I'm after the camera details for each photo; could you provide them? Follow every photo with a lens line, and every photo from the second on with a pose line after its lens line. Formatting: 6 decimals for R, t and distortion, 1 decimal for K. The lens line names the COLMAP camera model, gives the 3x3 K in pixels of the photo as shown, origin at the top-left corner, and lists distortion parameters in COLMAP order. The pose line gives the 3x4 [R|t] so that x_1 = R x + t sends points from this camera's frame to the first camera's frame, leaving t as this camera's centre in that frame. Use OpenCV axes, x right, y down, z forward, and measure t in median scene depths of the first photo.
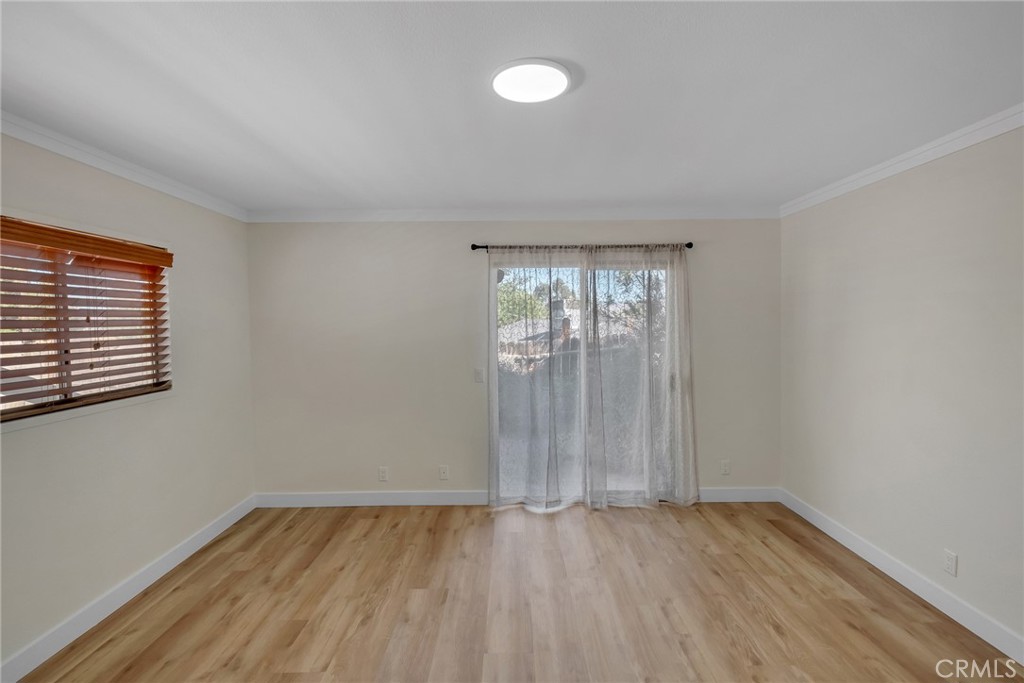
lens RADIAL K [[469.6, 0, 510.1], [0, 469.6, 337.3], [0, 0, 1]] dist [0.003920, -0.000201]
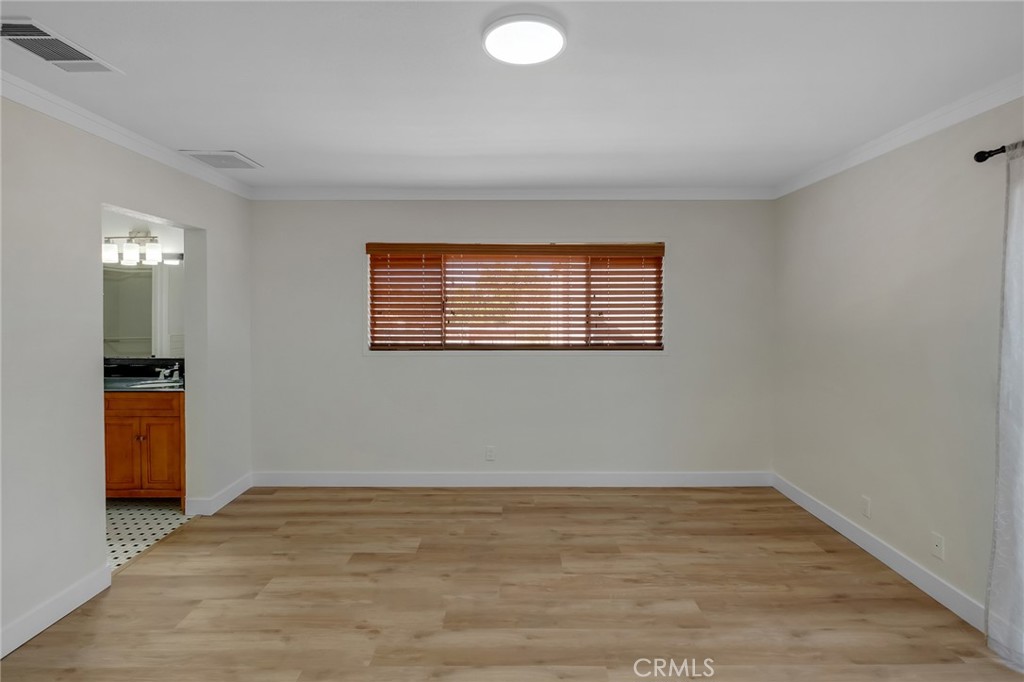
lens RADIAL K [[469.6, 0, 503.1], [0, 469.6, 312.6], [0, 0, 1]] dist [0.003920, -0.000201]
pose [[0.006643, 0.020347, -0.999771, 0.603339], [-0.033833, 0.999225, 0.020111, -0.004127], [0.999405, 0.033691, 0.007326, 0.574490]]
